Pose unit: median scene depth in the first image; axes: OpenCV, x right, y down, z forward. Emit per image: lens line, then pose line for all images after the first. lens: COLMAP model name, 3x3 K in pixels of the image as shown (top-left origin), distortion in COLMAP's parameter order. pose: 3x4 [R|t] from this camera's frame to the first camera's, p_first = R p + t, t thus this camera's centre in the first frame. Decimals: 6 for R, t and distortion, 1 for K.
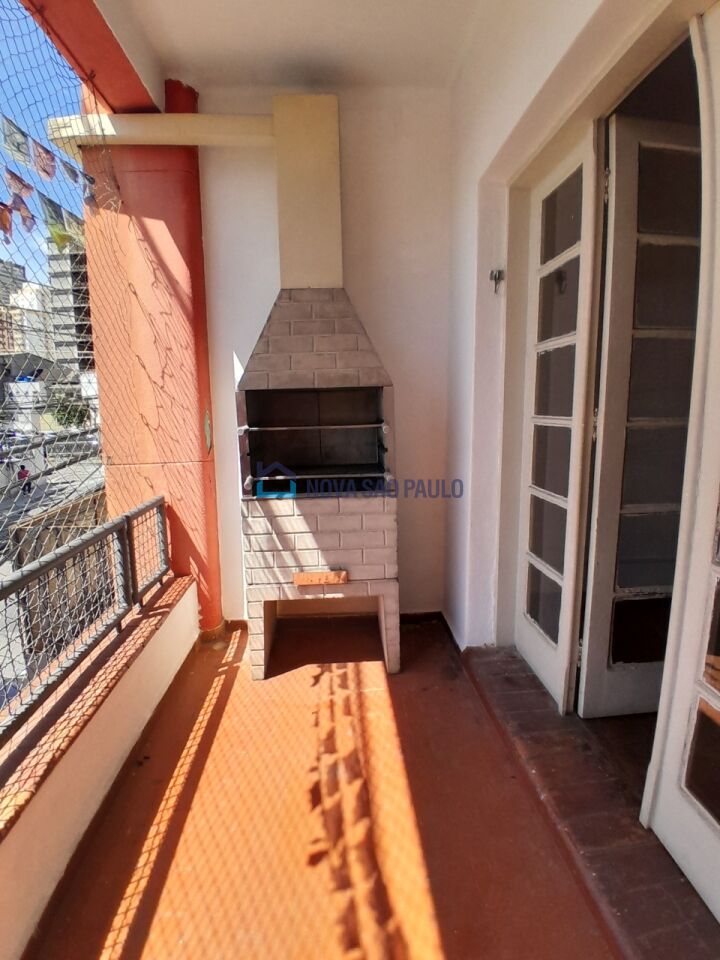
lens RADIAL K [[481.0, 0, 346.6], [0, 481.0, 475.7], [0, 0, 1]] dist [0.002216, -0.044007]
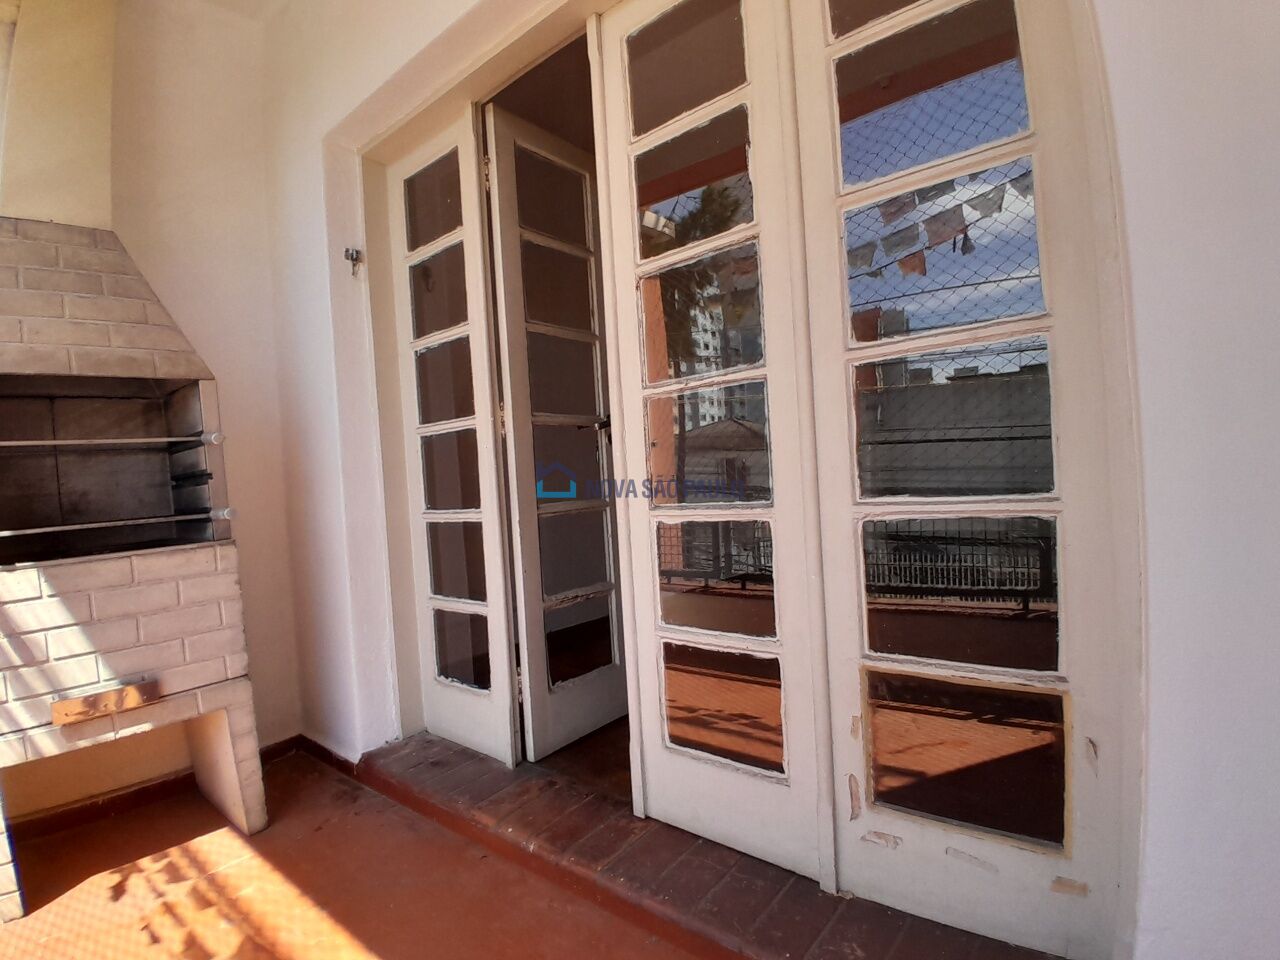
lens RADIAL K [[641.3, 0, 636.8], [0, 641.3, 487.6], [0, 0, 1]] dist [0.002216, -0.044007]
pose [[0.669942, -0.038791, 0.741399, -0.170957], [0.161025, 0.982454, -0.094102, 0.136342], [-0.724740, 0.182426, 0.664434, 0.017680]]
